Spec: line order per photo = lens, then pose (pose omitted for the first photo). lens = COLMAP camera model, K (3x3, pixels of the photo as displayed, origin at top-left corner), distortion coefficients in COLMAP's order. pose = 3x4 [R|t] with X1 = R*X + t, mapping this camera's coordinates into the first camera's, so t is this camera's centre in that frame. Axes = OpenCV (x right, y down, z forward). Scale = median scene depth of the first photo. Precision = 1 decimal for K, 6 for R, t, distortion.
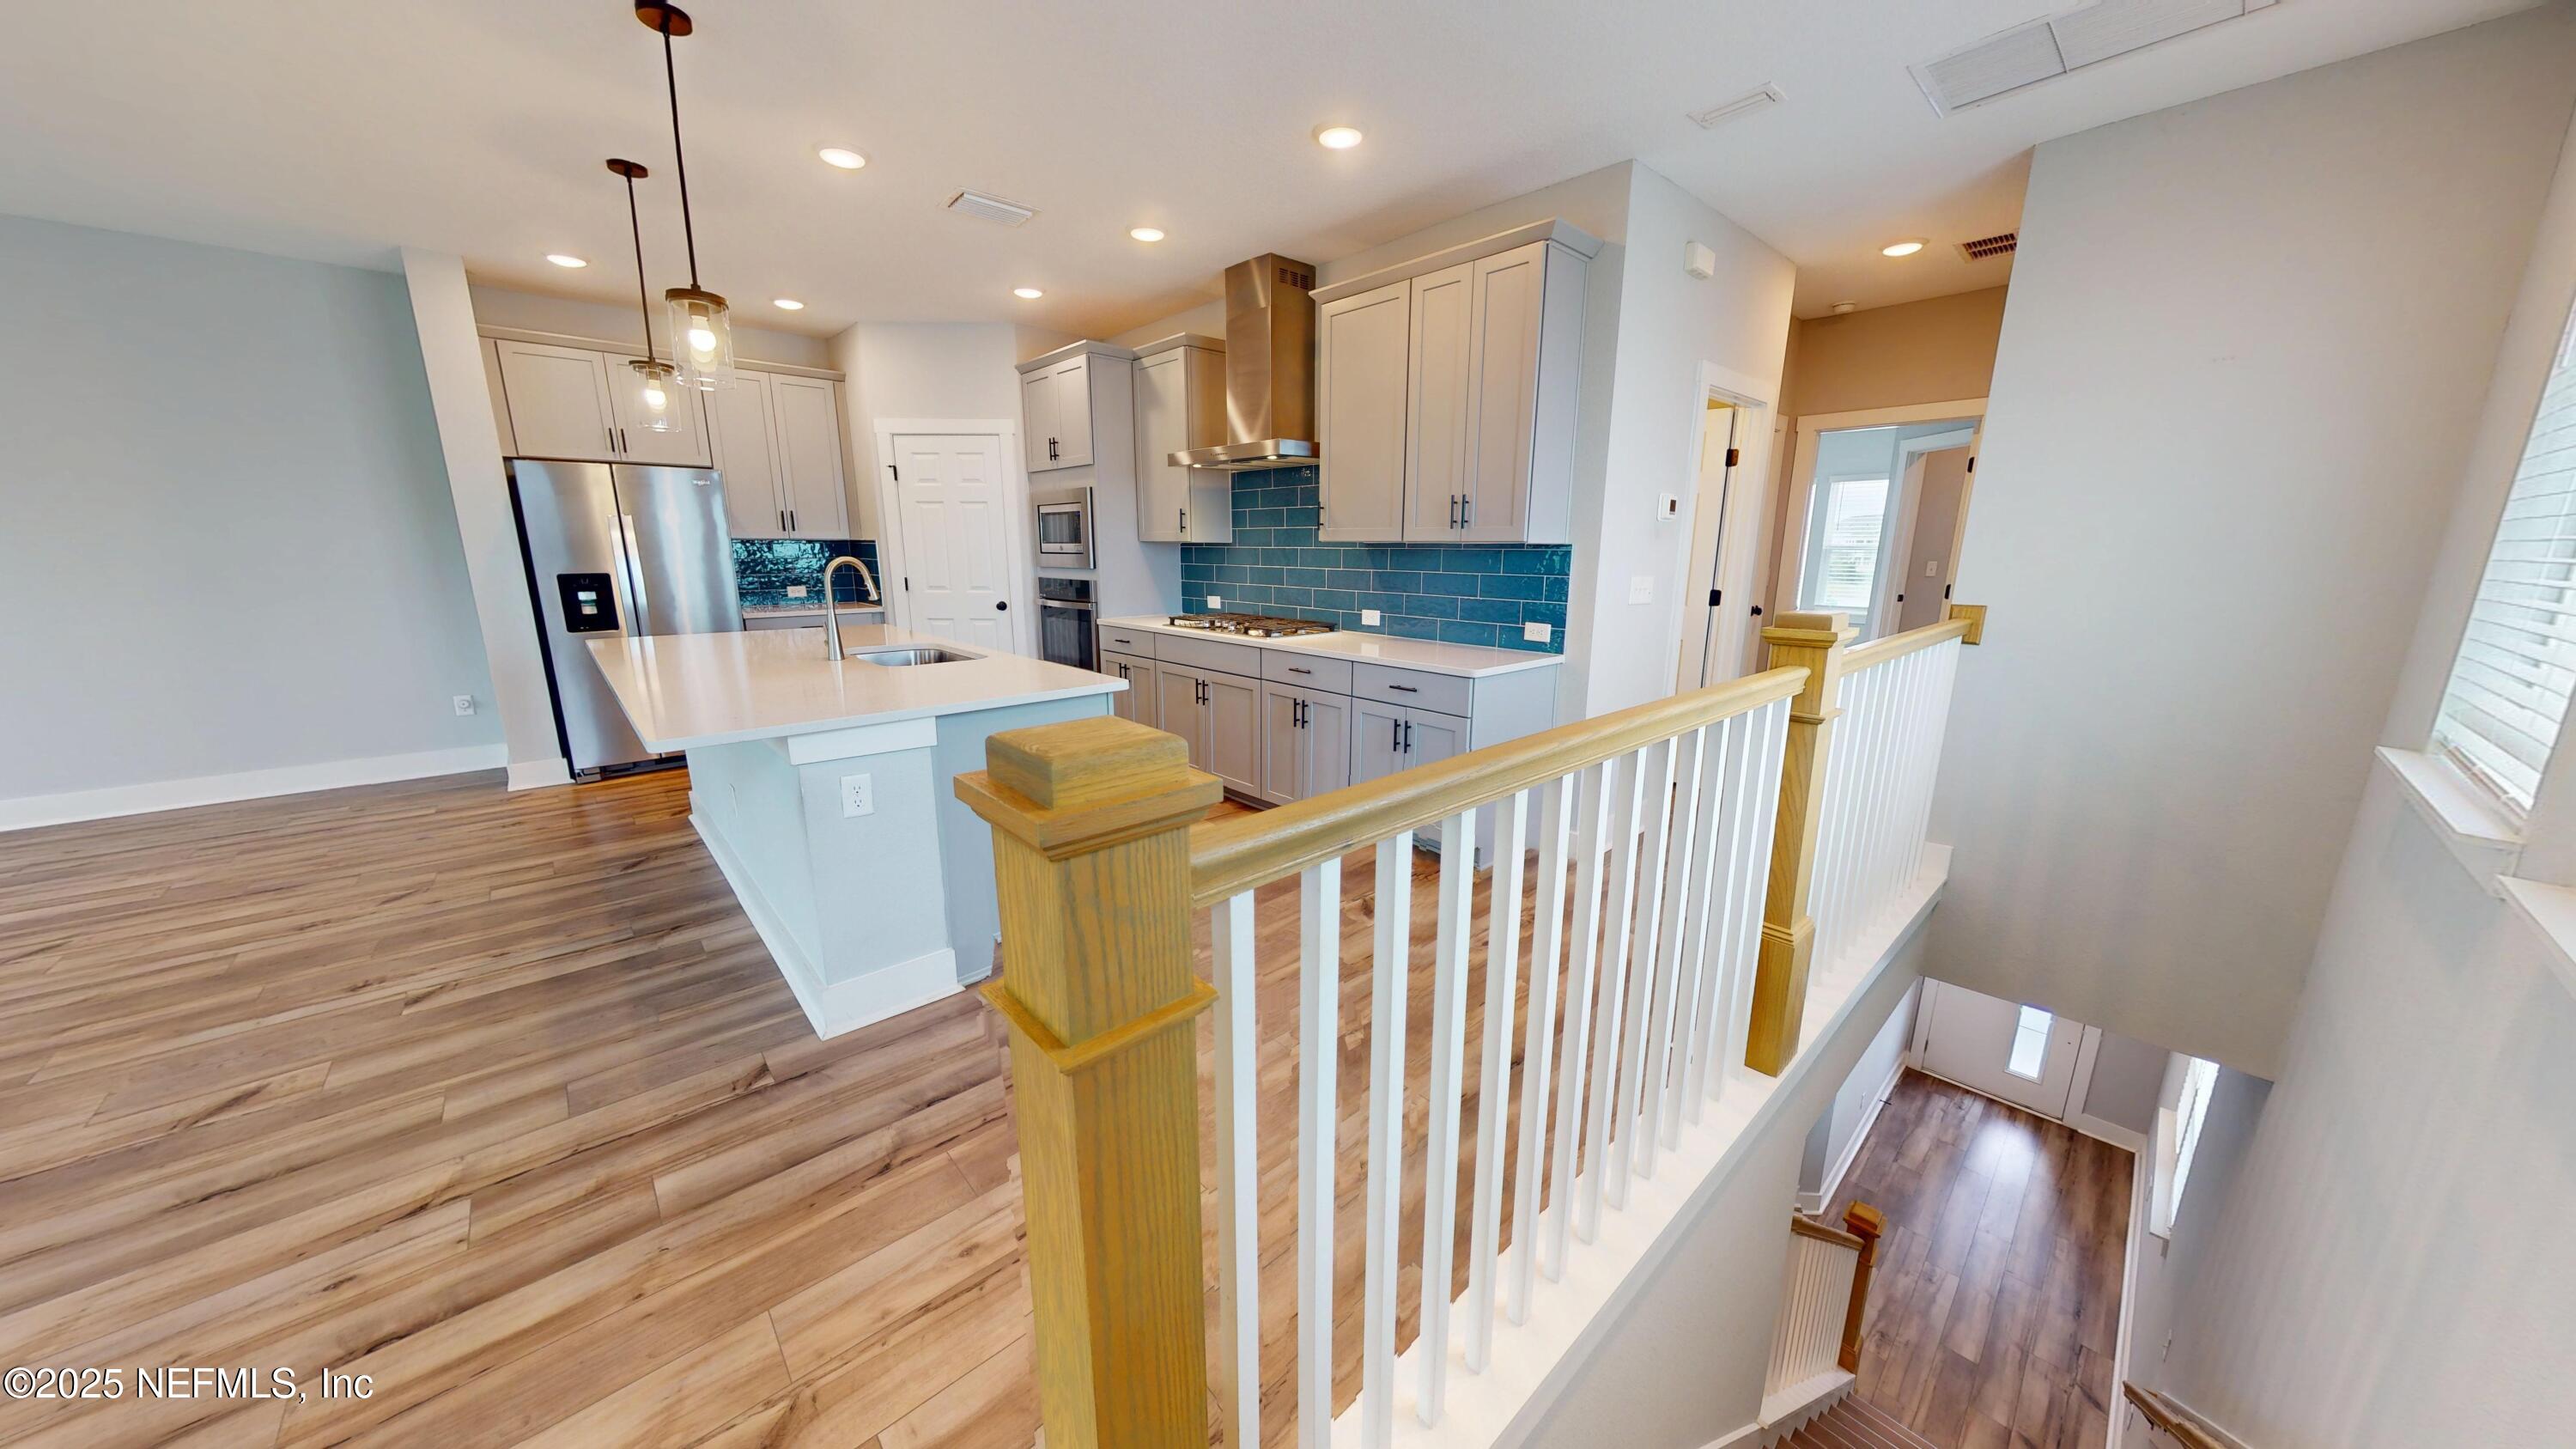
lens RADIAL K [[813.9, 0, 1286.3], [0, 813.9, 727.8], [0, 0, 1]] dist [-0.000609, 0.000101]
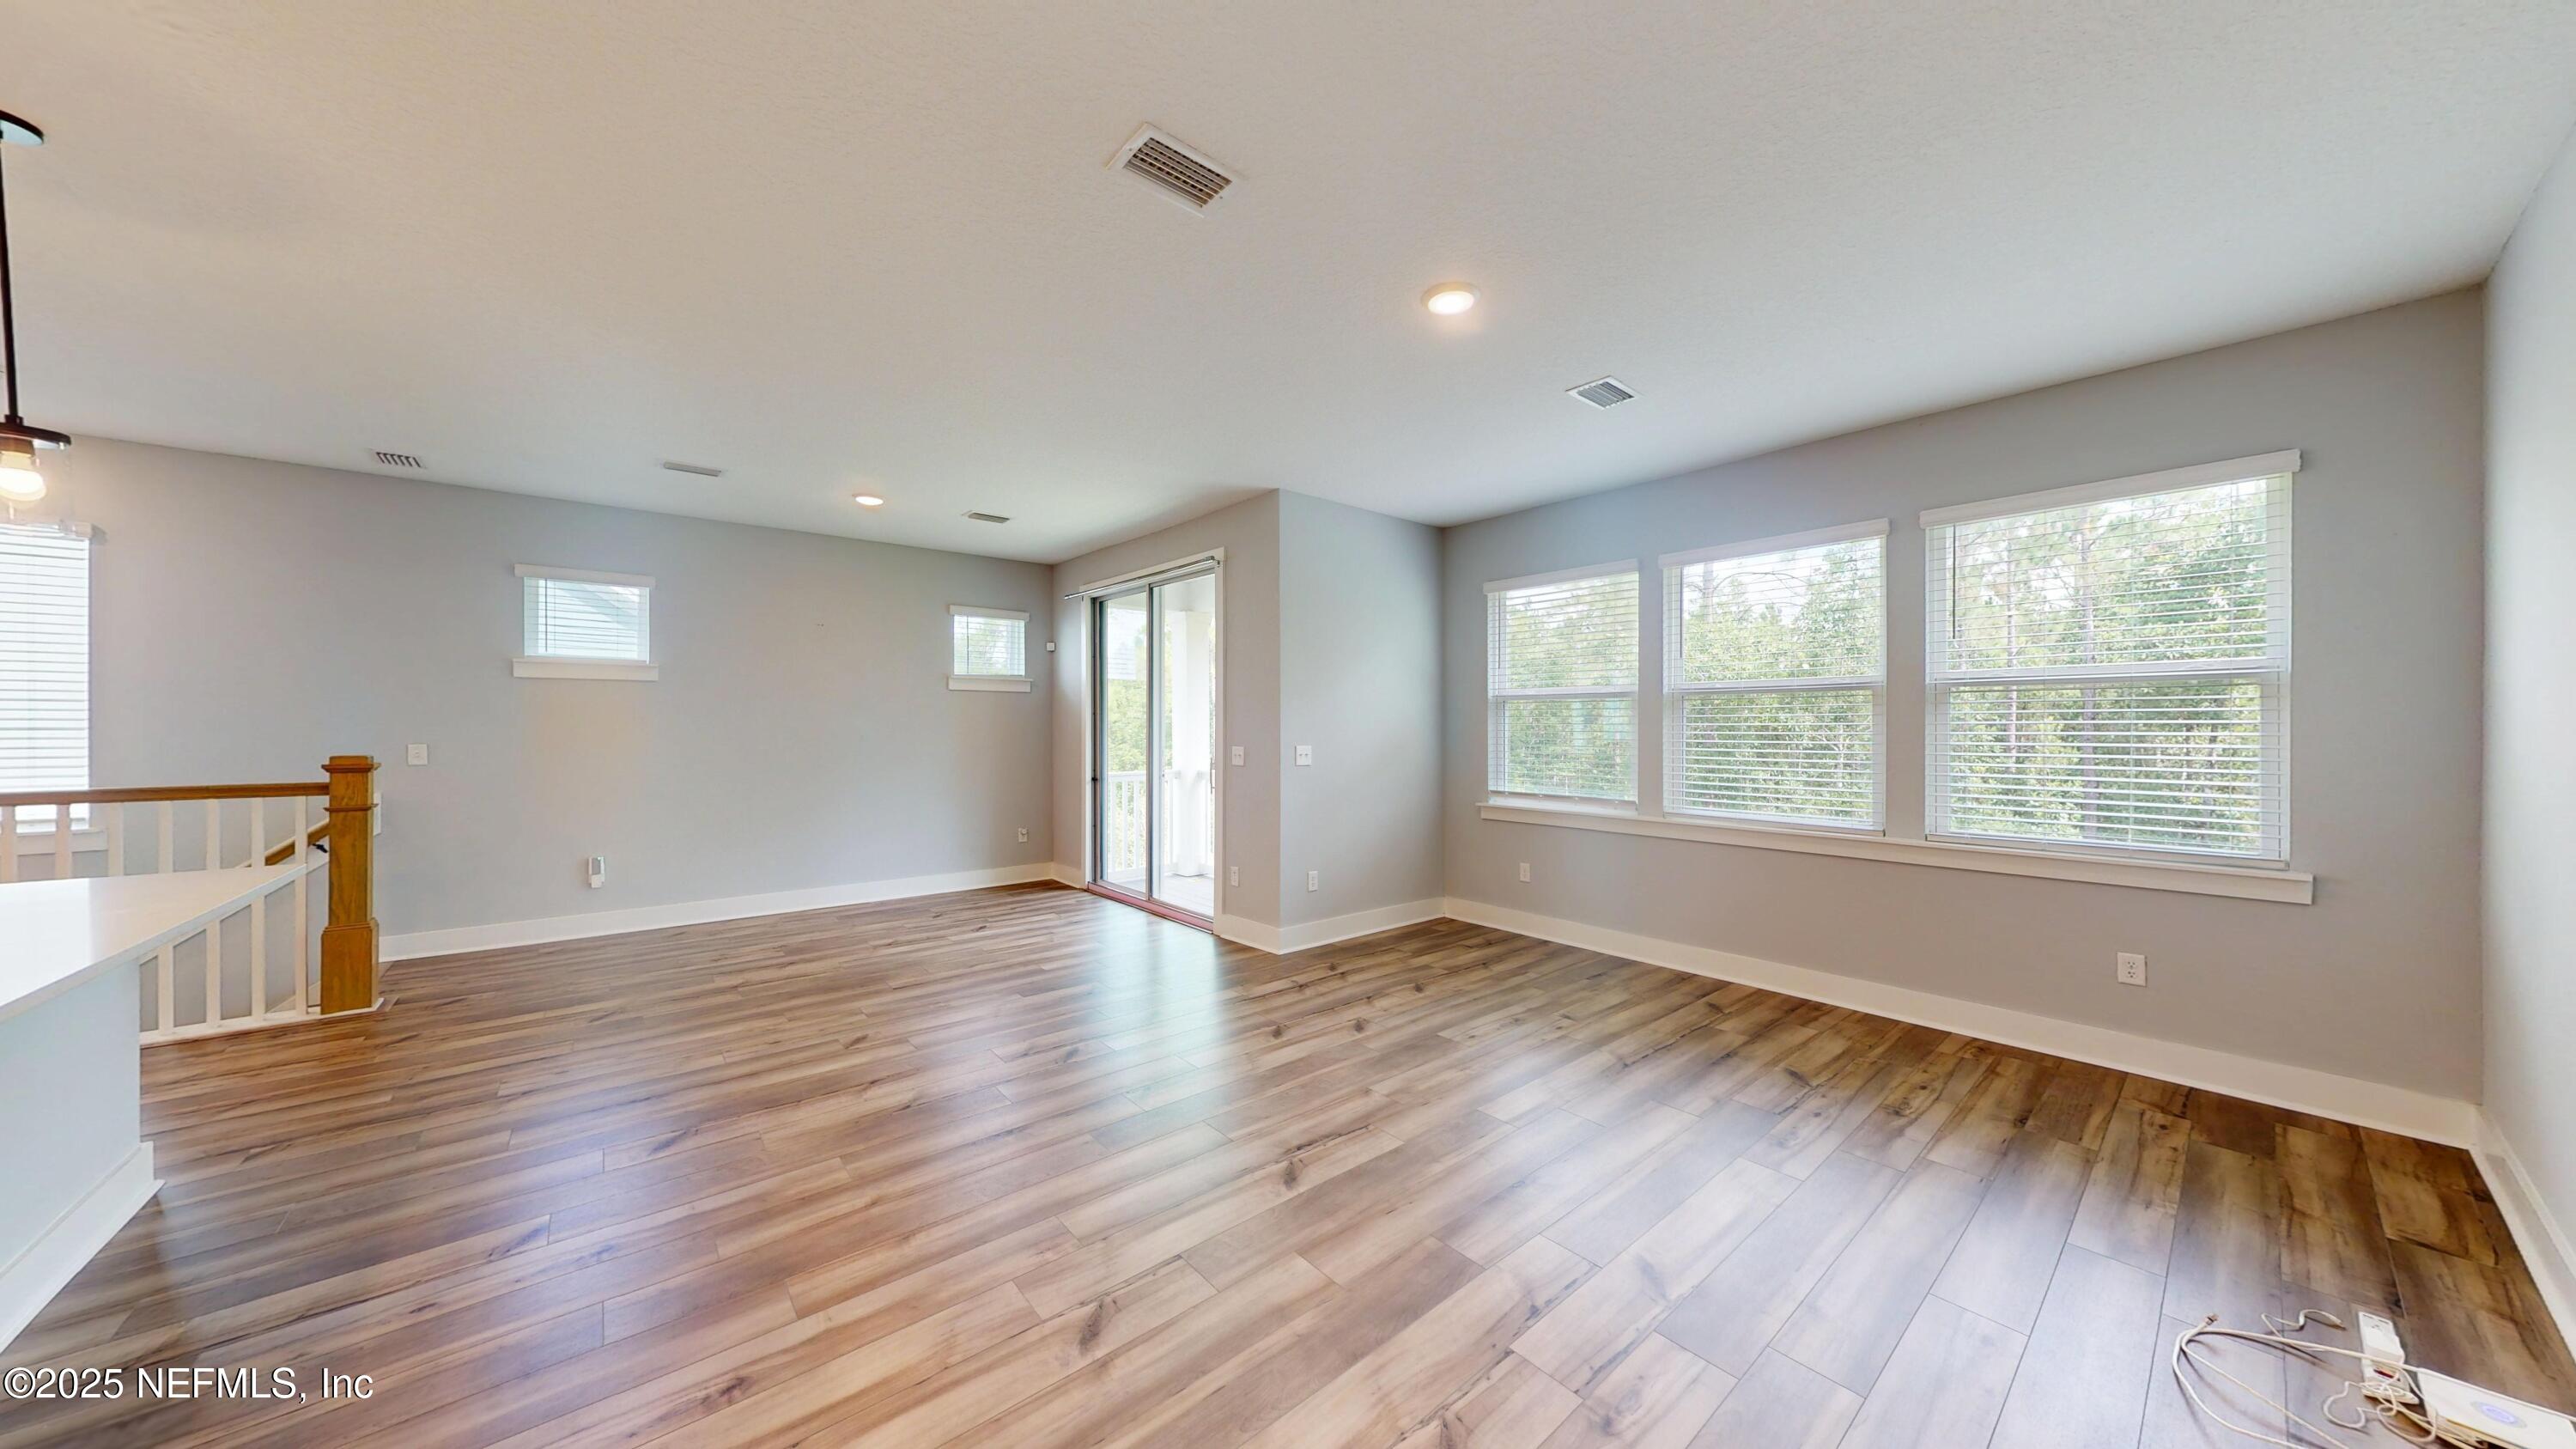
lens RADIAL K [[813.9, 0, 1289.8], [0, 813.9, 732.9], [0, 0, 1]] dist [-0.000609, 0.000101]
pose [[-0.999257, -0.004462, 0.038285, -1.357847], [0.004386, 0.973663, 0.227951, -0.273765], [-0.038294, 0.227949, -0.972920, 1.207462]]
